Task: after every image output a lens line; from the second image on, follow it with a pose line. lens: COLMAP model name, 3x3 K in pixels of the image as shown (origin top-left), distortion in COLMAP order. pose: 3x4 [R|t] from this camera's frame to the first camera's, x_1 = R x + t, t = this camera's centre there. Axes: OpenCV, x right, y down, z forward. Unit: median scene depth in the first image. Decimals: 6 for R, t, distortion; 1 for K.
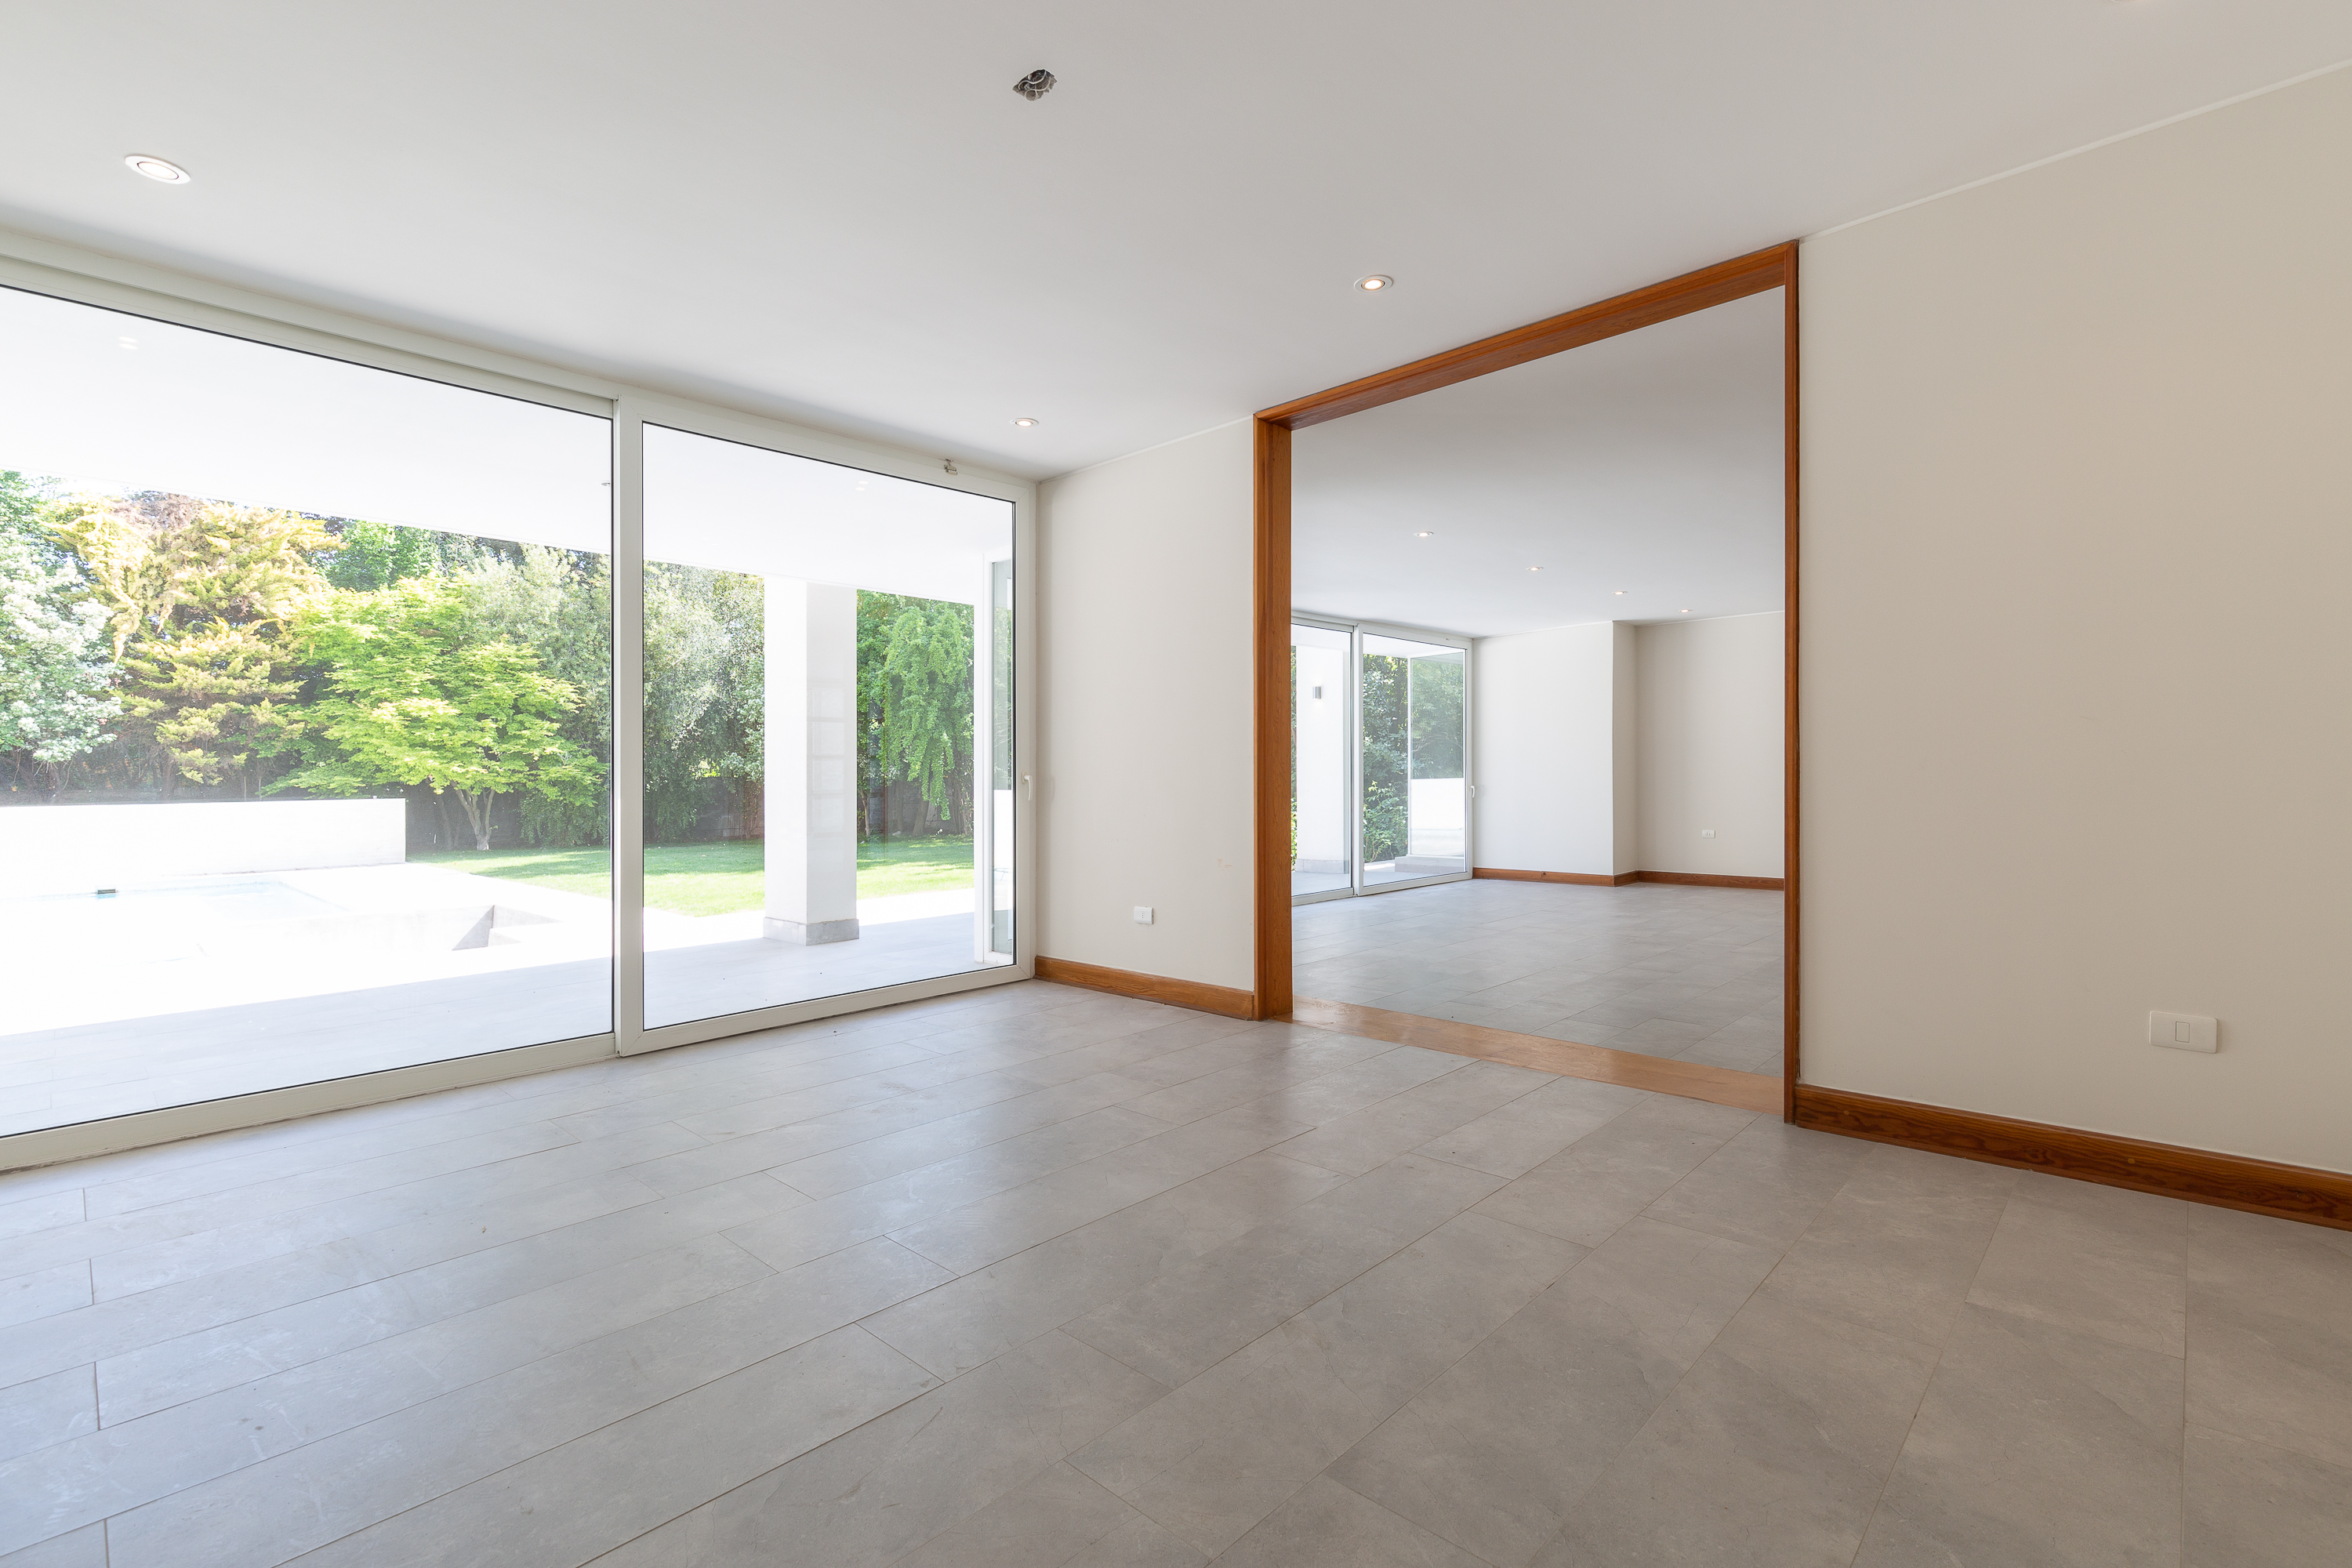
lens RADIAL K [[1063.5, 0, 1119.0], [0, 1063.5, 752.5], [0, 0, 1]] dist [0.011079, -0.003170]
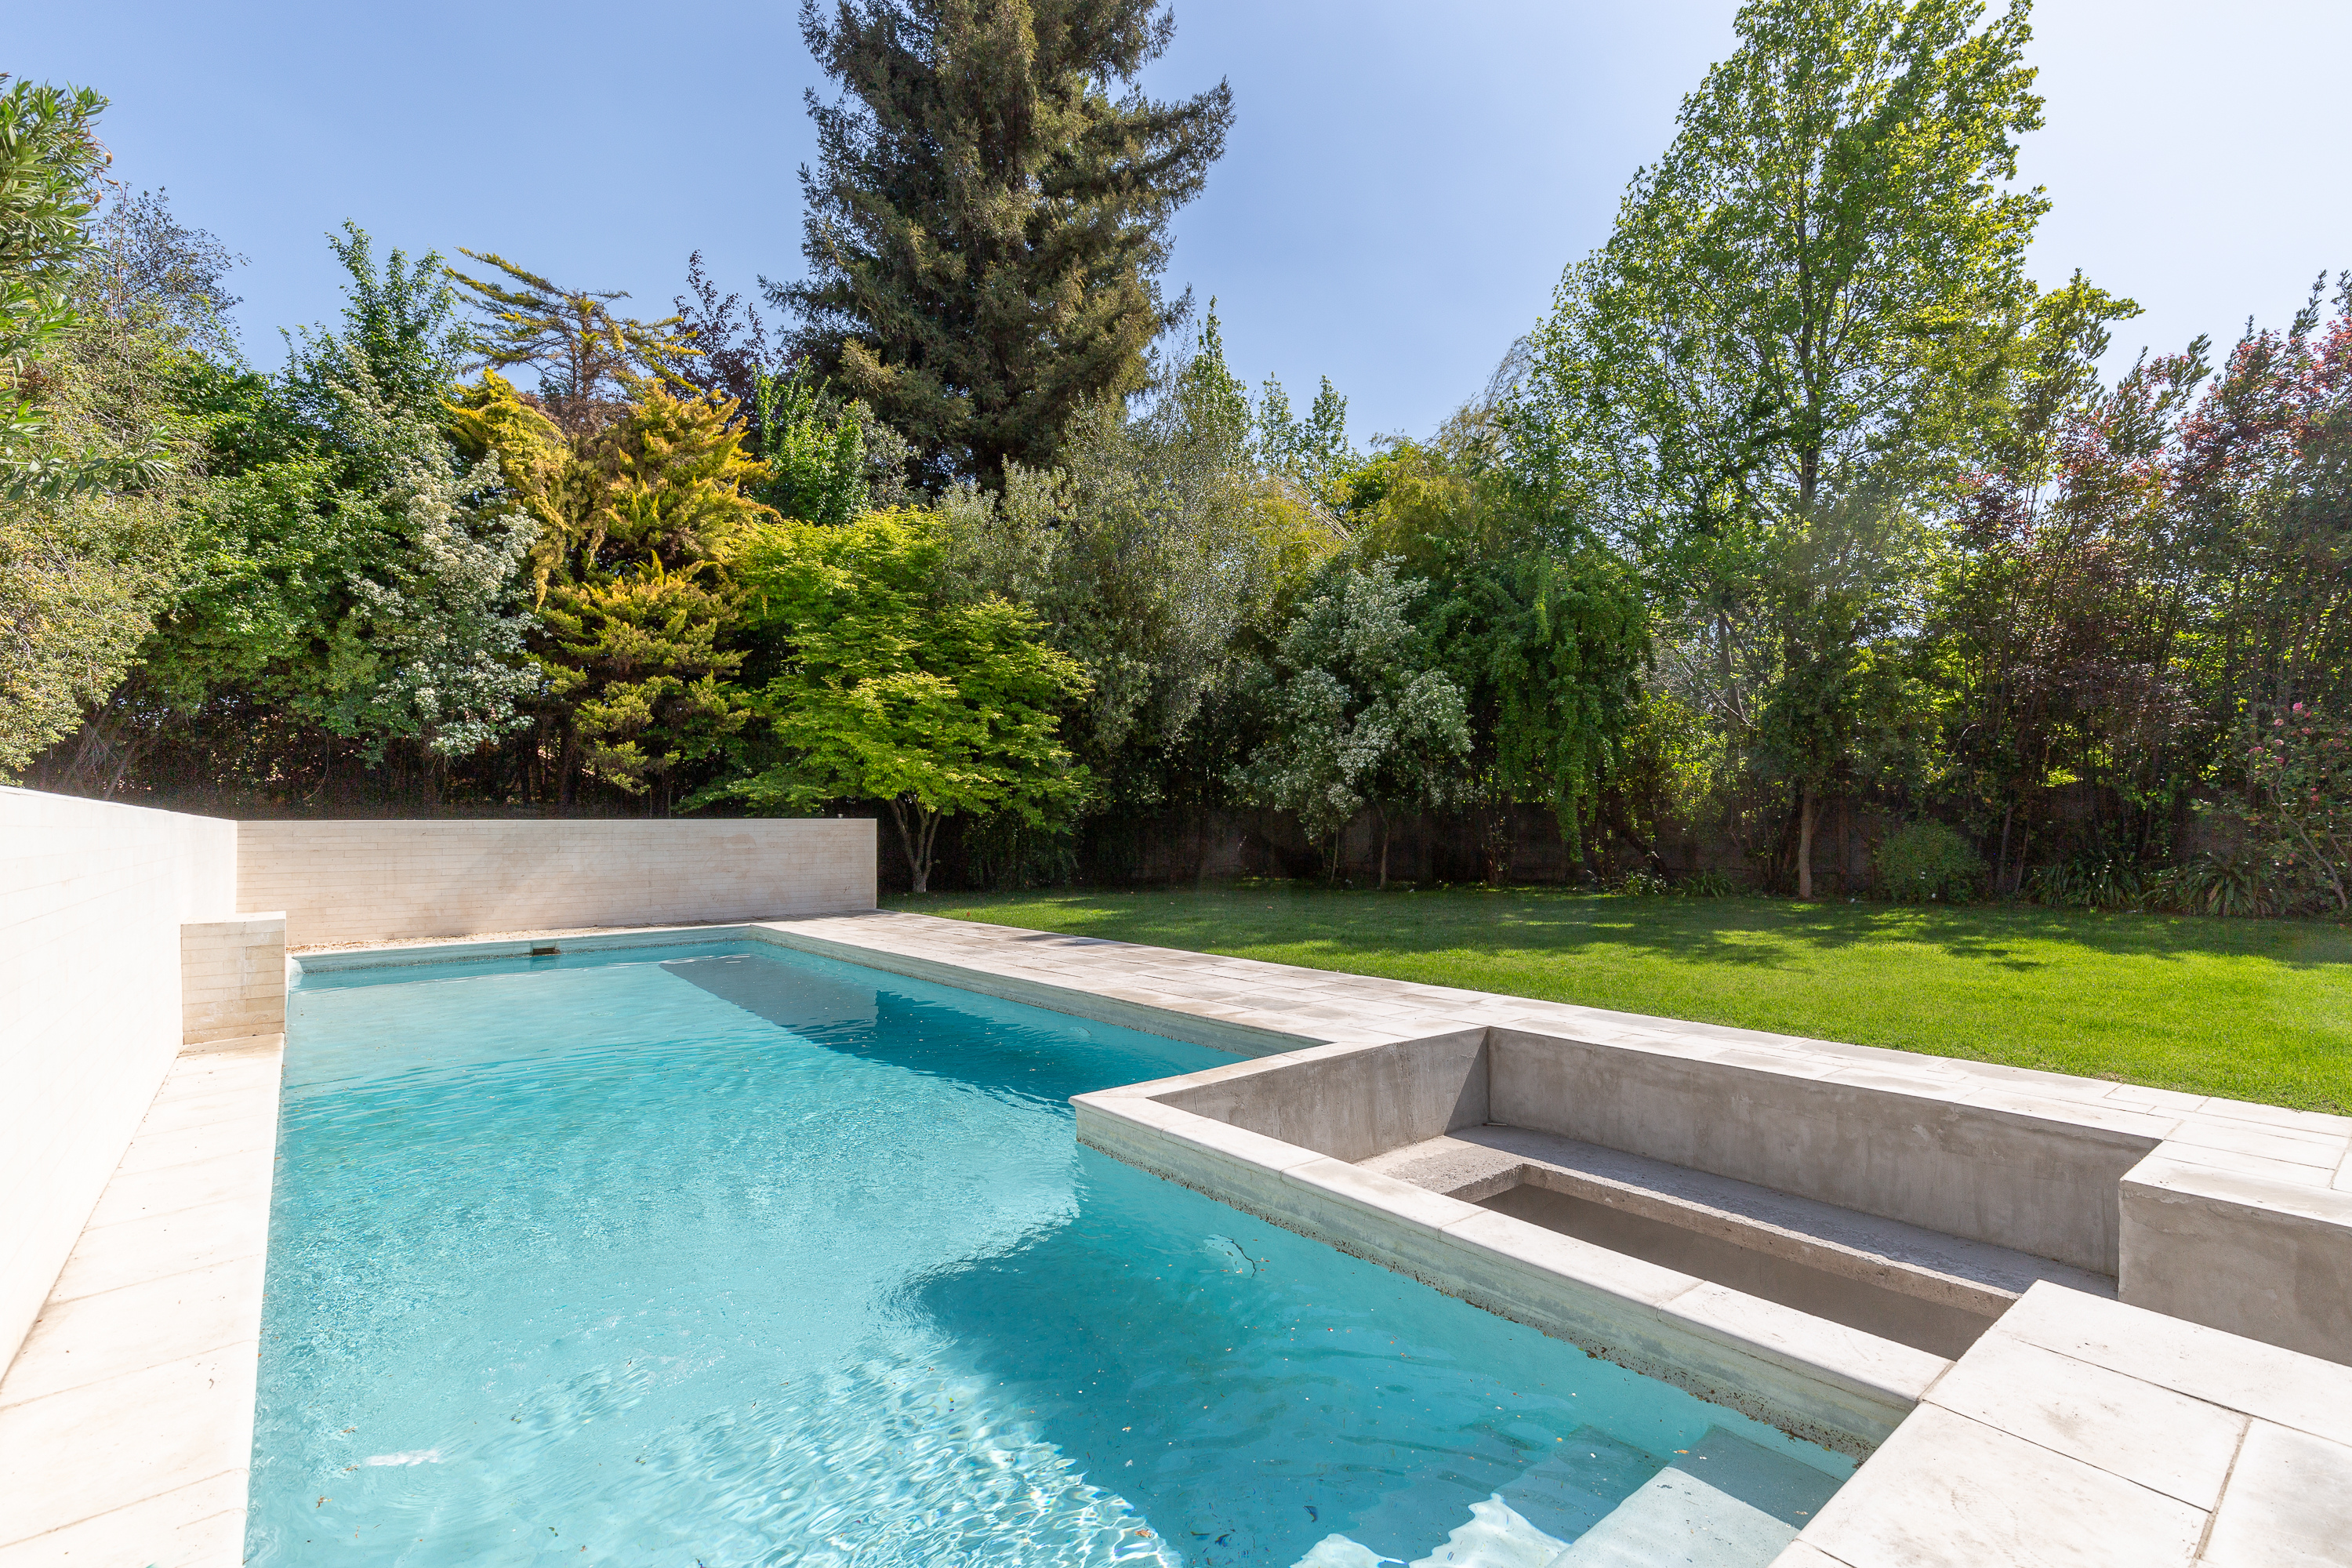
lens RADIAL K [[1063.5, 0, 1114.4], [0, 1063.5, 779.4], [0, 0, 1]] dist [0.011079, -0.003170]
pose [[0.991234, 0.006511, -0.131959, -0.431962], [-0.008578, 0.999849, -0.015107, 0.026684], [0.131840, 0.016107, 0.991140, 0.339623]]
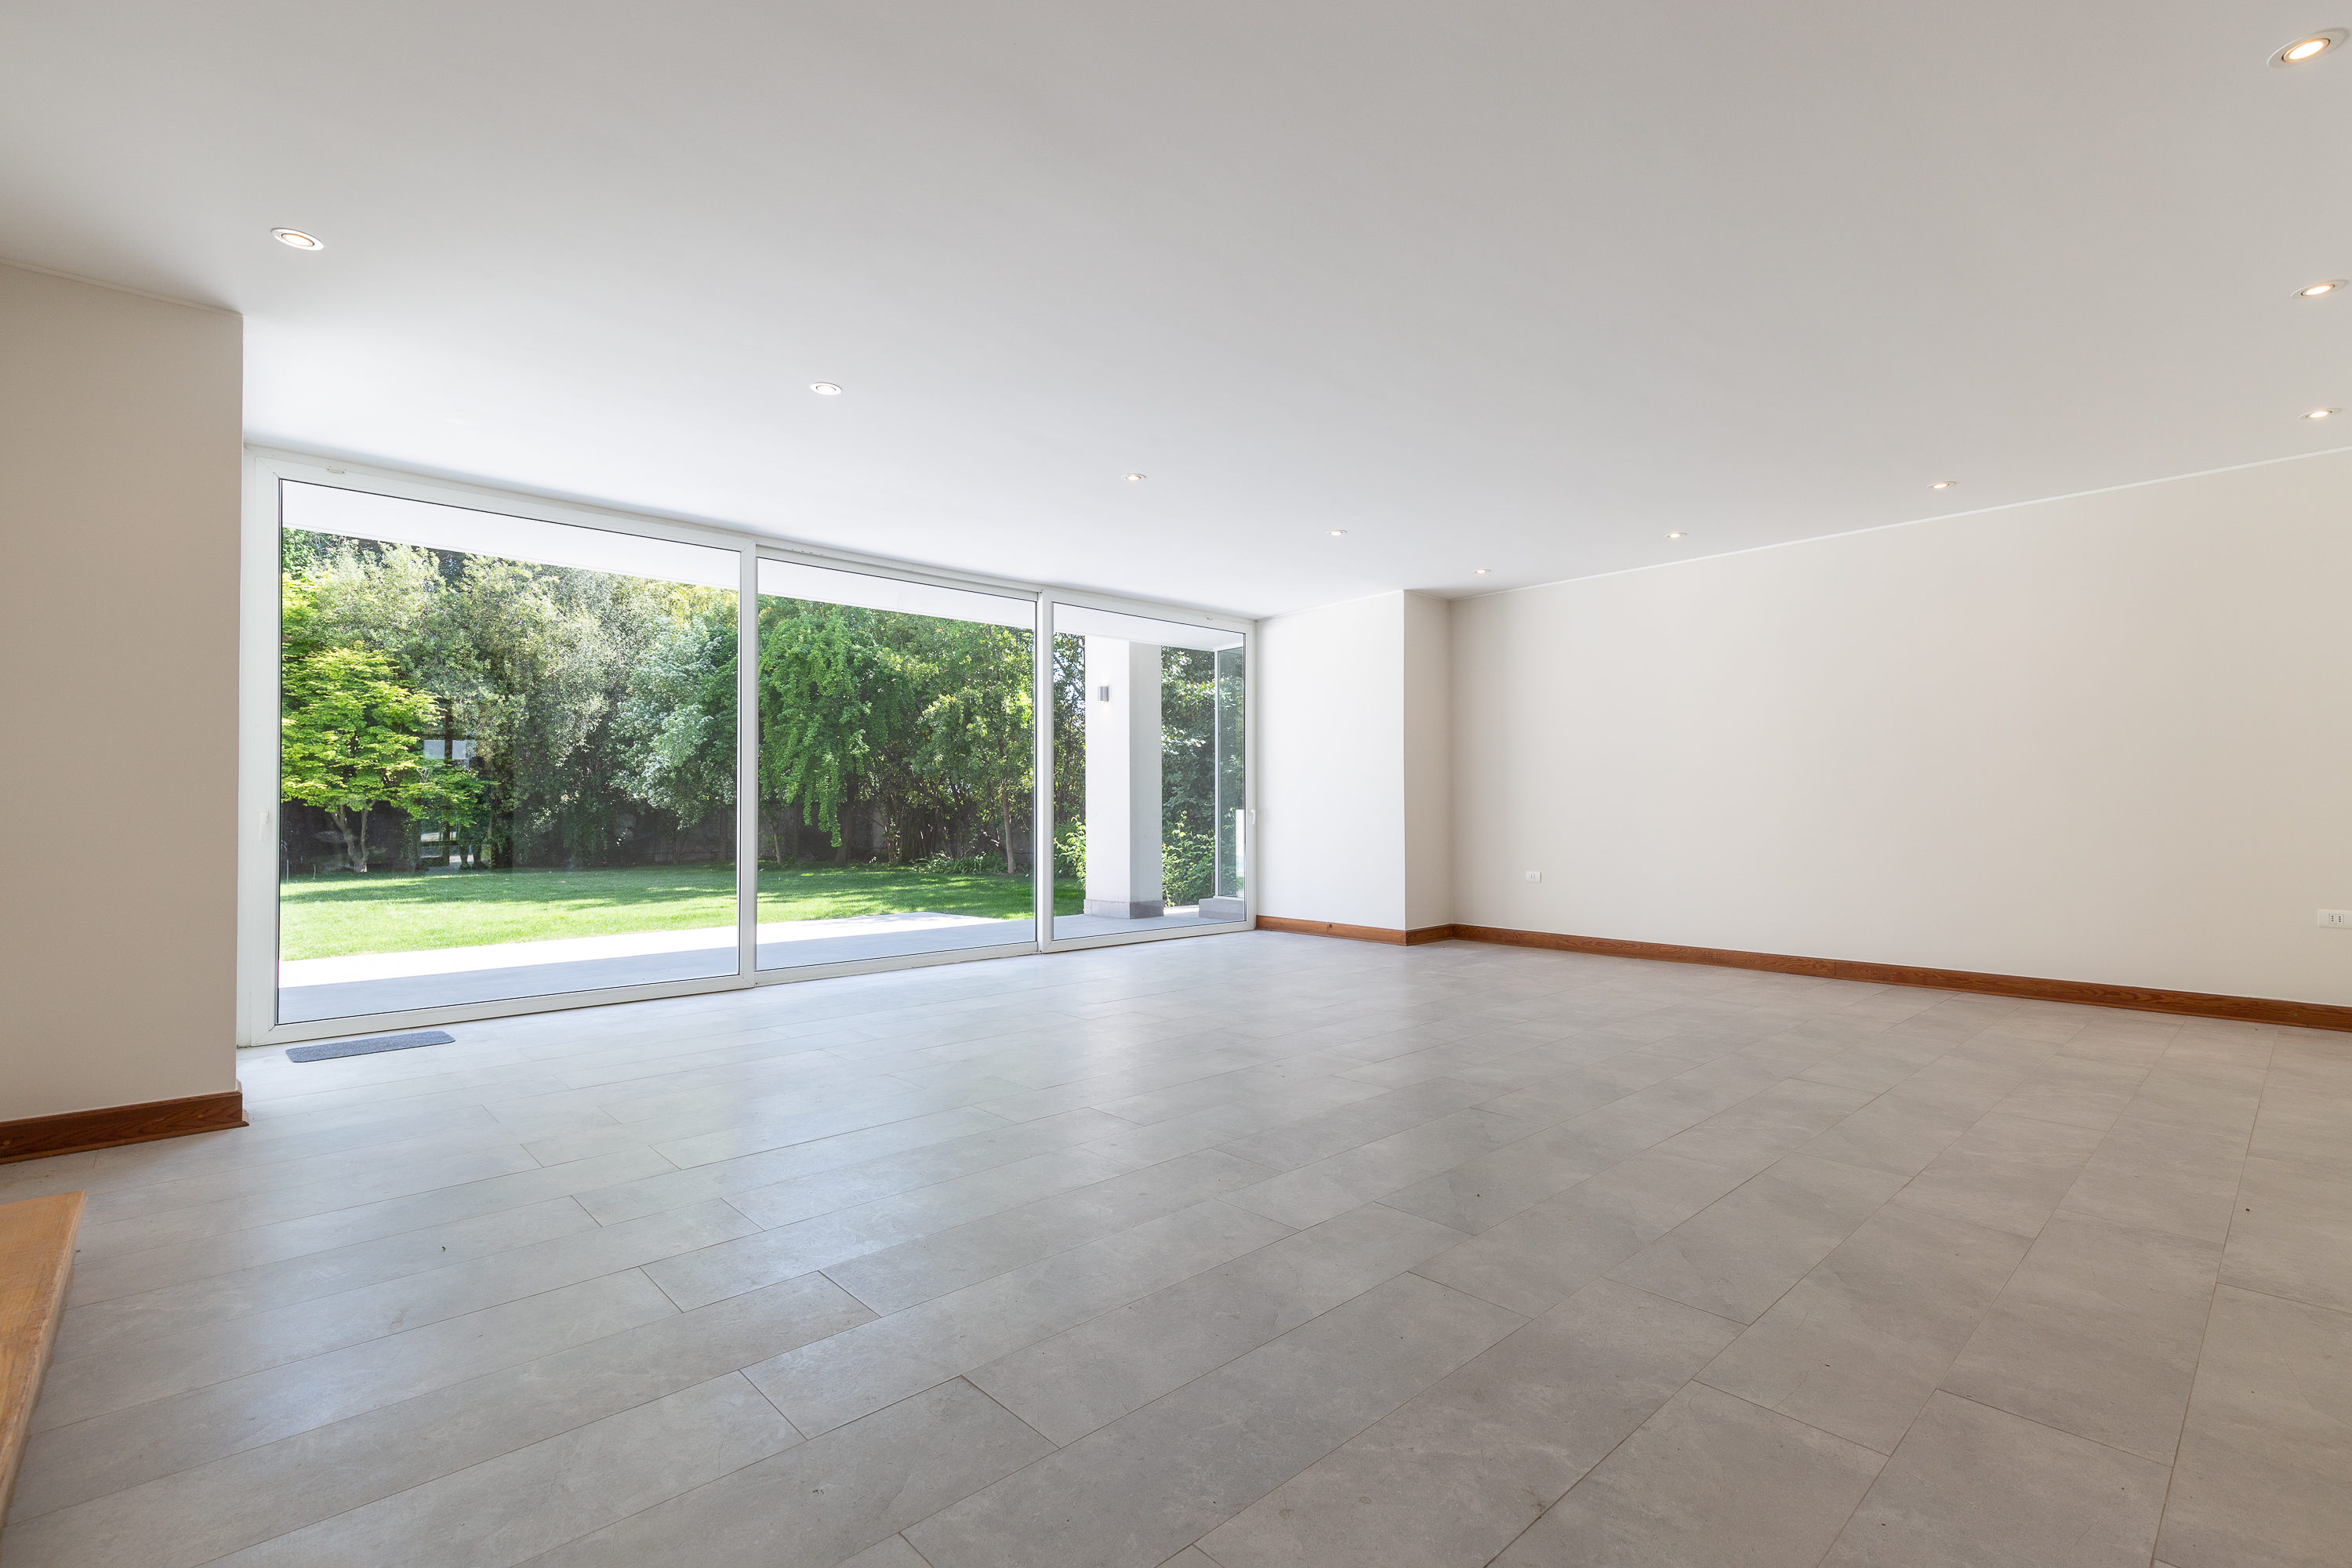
lens RADIAL K [[1063.5, 0, 1116.6], [0, 1063.5, 789.0], [0, 0, 1]] dist [0.011079, -0.003170]
pose [[0.998069, 0.011251, -0.061092, 0.151250], [-0.010932, 0.999925, 0.005553, 0.006826], [0.061150, -0.004874, 0.998117, 0.119169]]
